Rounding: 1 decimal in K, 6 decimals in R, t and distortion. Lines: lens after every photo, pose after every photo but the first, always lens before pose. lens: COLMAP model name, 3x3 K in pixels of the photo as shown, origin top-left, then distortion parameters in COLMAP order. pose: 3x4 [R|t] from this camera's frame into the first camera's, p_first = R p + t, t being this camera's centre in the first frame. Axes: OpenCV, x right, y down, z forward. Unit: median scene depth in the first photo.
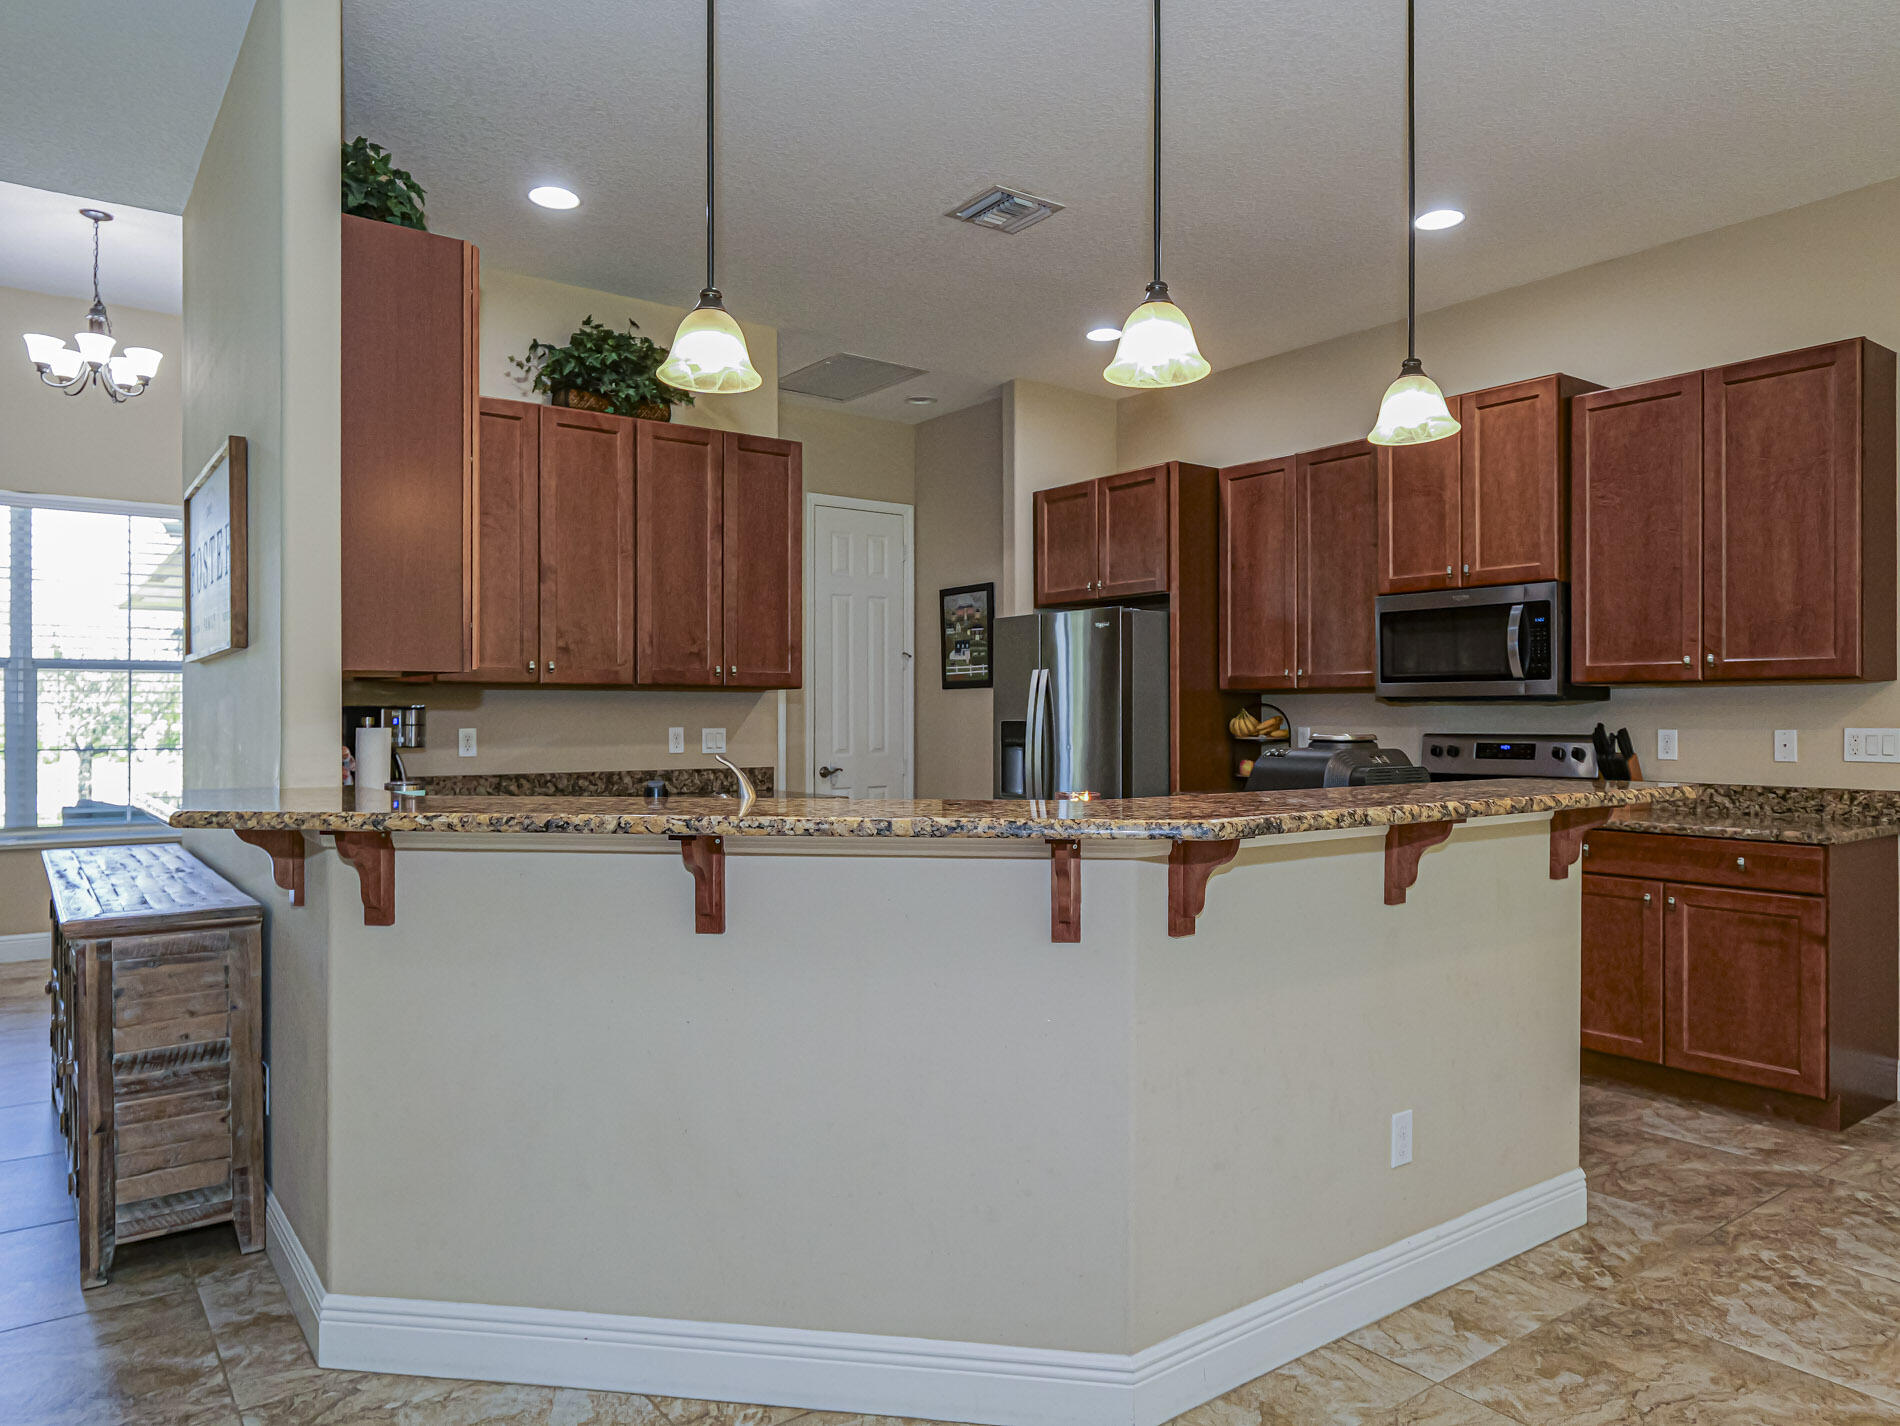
lens RADIAL K [[1280.7, 0, 955.2], [0, 1280.7, 709.0], [0, 0, 1]] dist [0.001624, -0.001337]
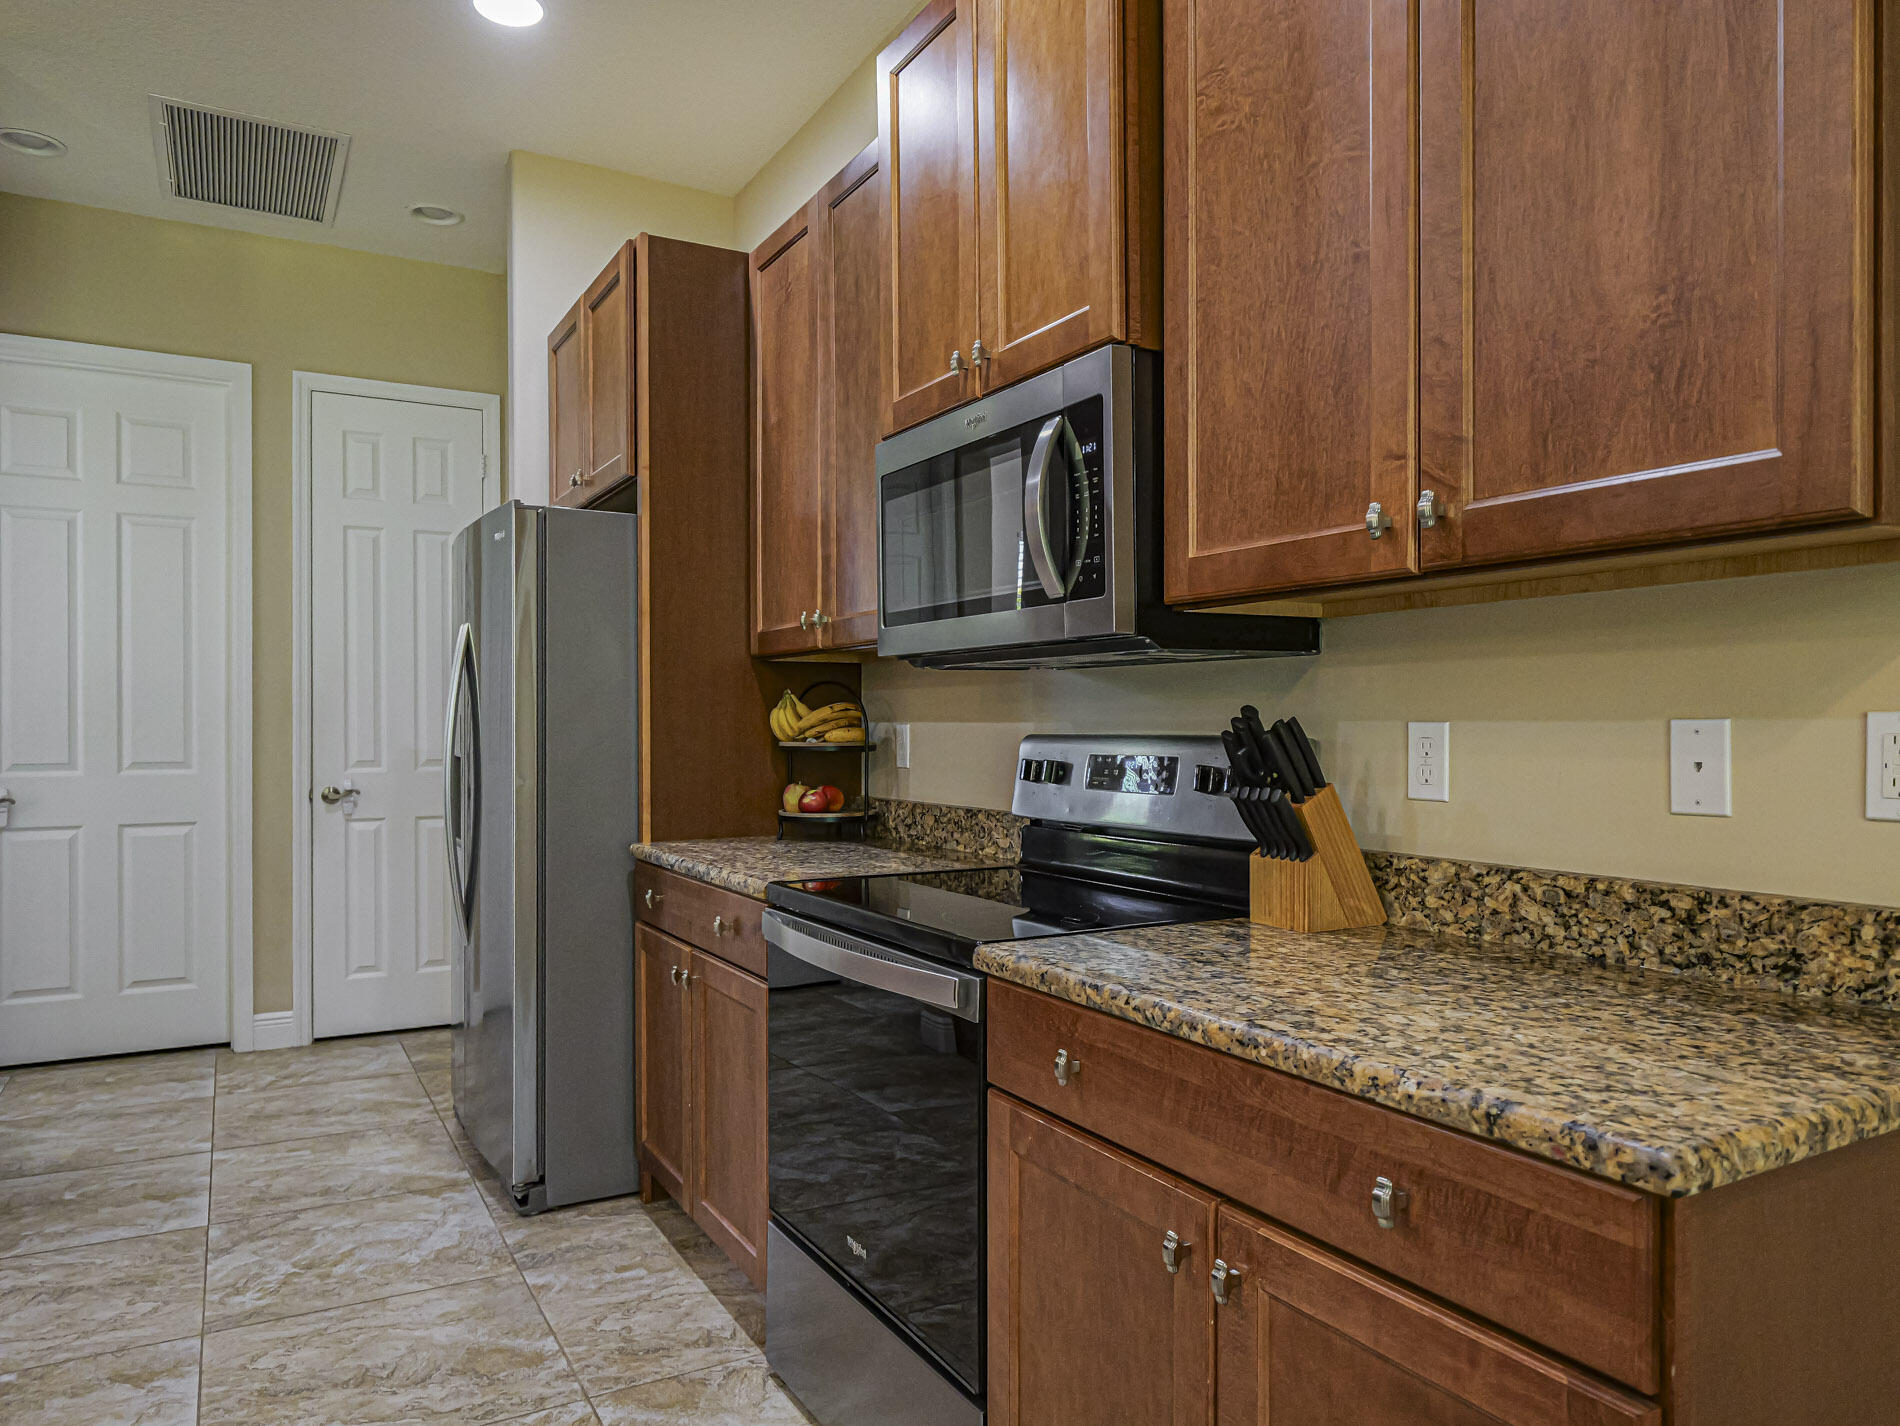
lens RADIAL K [[1280.7, 0, 941.3], [0, 1280.7, 724.2], [0, 0, 1]] dist [0.001624, -0.001337]
pose [[0.989814, -0.002776, -0.142340, 0.491834], [0.003835, 0.999967, 0.007169, 0.014157], [0.142316, -0.007641, 0.989792, 0.629171]]
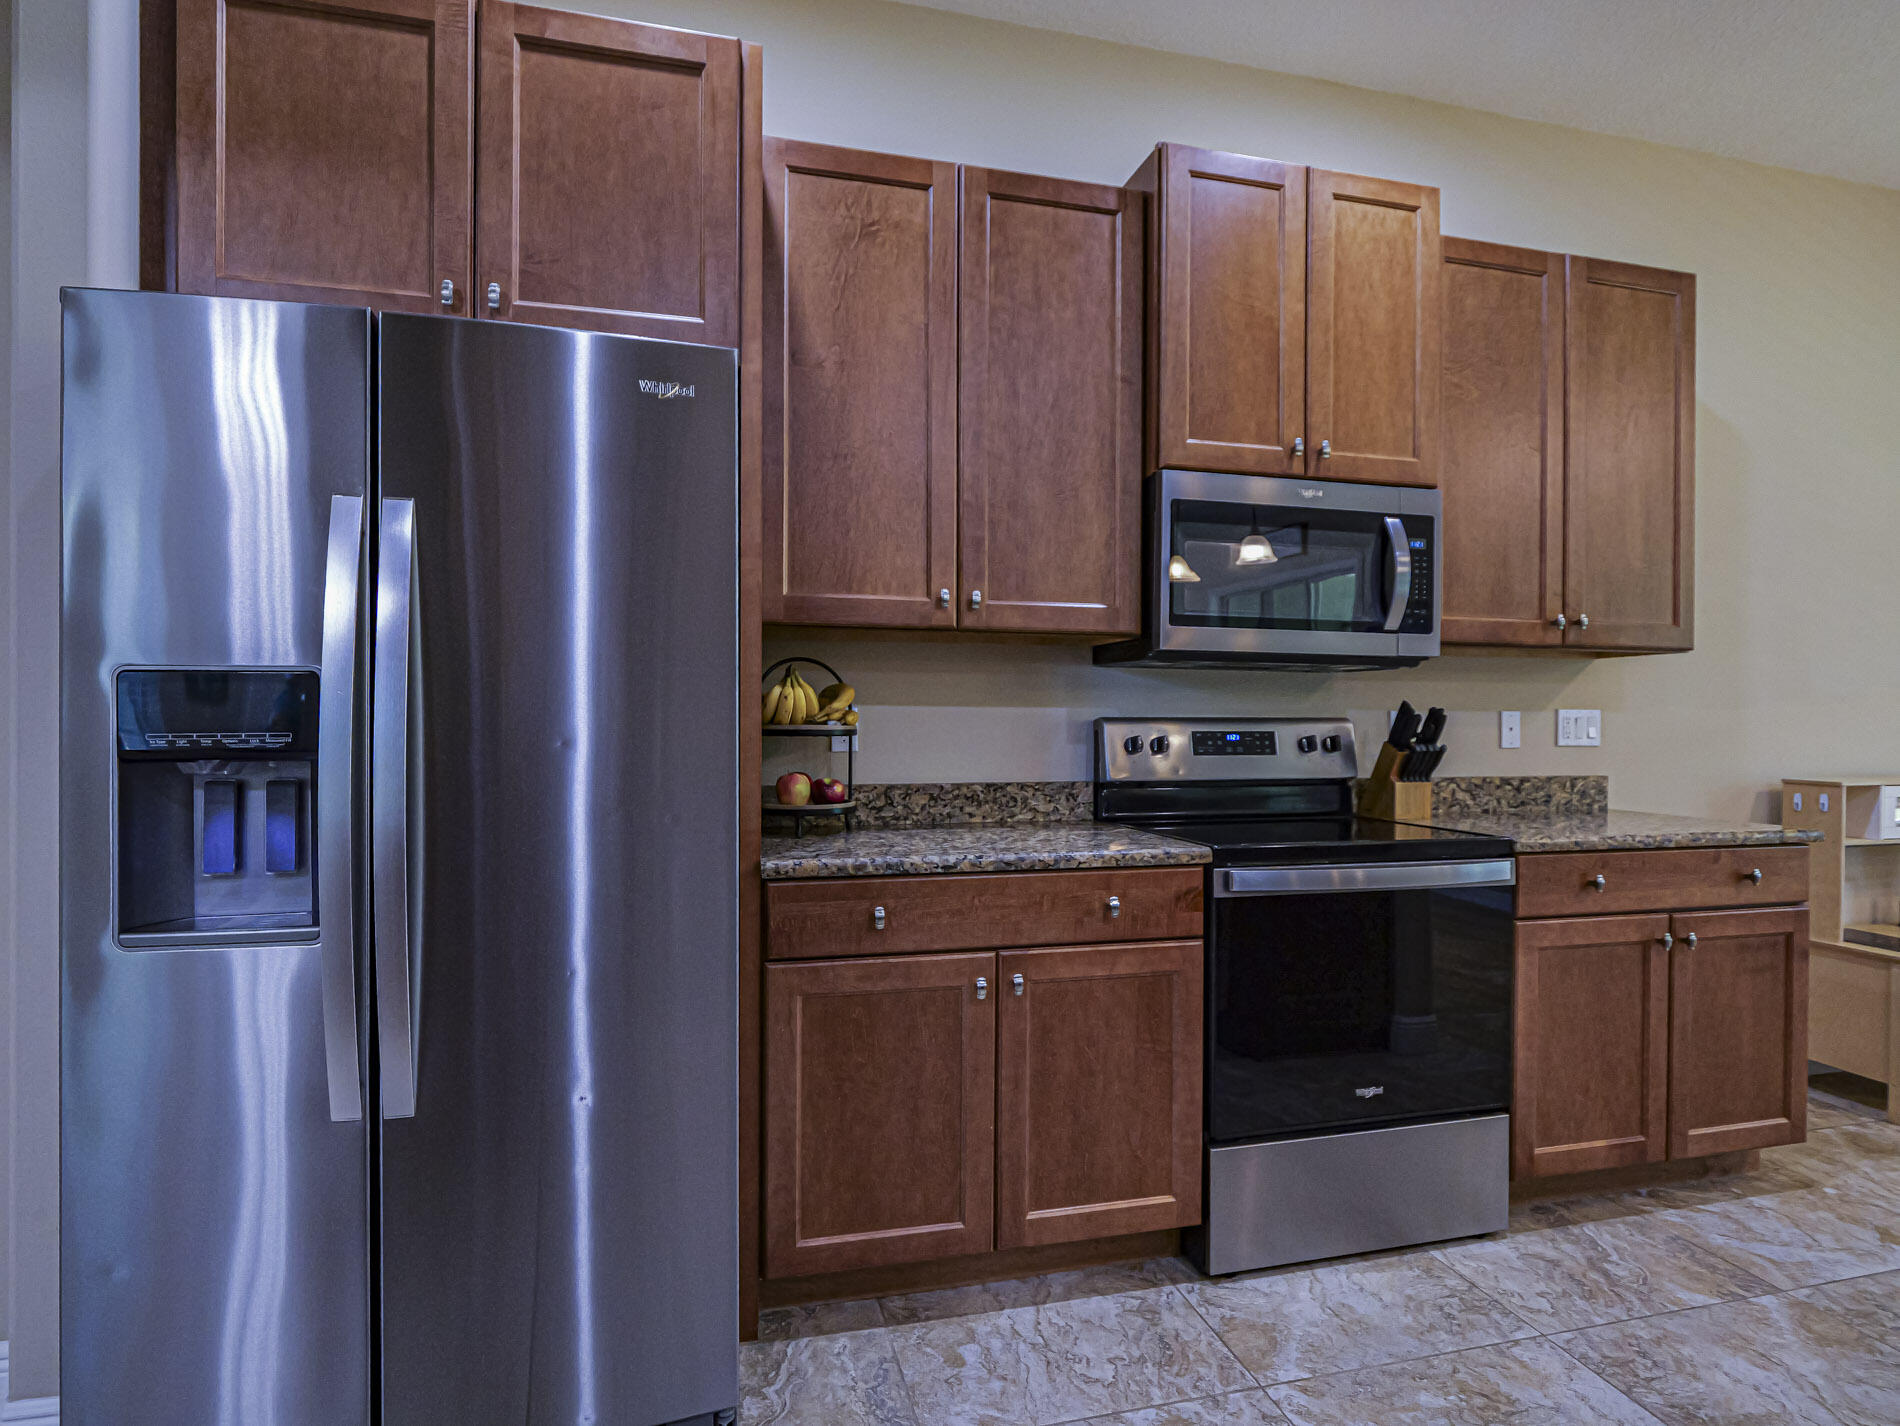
lens RADIAL K [[1015.1, 0, 949.5], [0, 1015.1, 725.4], [0, 0, 1]] dist [-0.004862, -0.001174]
pose [[0.382306, -0.000055, 0.924036, -0.133061], [-0.009773, 0.999944, 0.004103, 0.026427], [-0.923984, -0.010600, 0.382284, 1.076049]]
